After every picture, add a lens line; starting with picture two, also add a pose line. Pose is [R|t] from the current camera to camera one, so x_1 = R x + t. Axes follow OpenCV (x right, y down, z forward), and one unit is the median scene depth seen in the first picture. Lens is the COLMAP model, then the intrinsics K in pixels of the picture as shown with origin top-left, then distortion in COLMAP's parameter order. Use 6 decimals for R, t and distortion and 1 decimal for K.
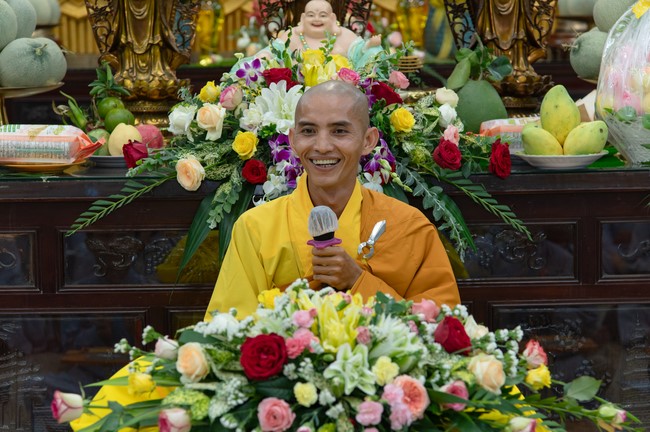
lens RADIAL K [[2249.8, 0, 320.3], [0, 2249.8, 215.3], [0, 0, 1]] dist [-0.073324, 0.000000]
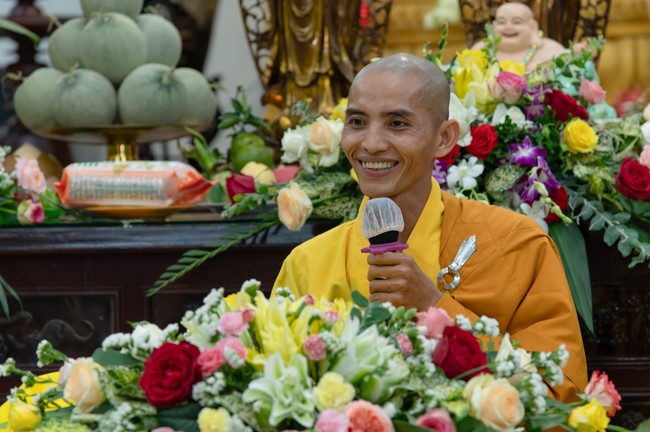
lens RADIAL K [[2521.3, 0, 326.6], [0, 2521.3, 211.5], [0, 0, 1]] dist [-0.001118, 0.000000]
pose [[0.972152, -0.010797, -0.234103, 0.152642], [-0.011950, 0.995355, -0.095529, 0.063896], [0.234047, 0.095667, 0.967507, 0.178983]]
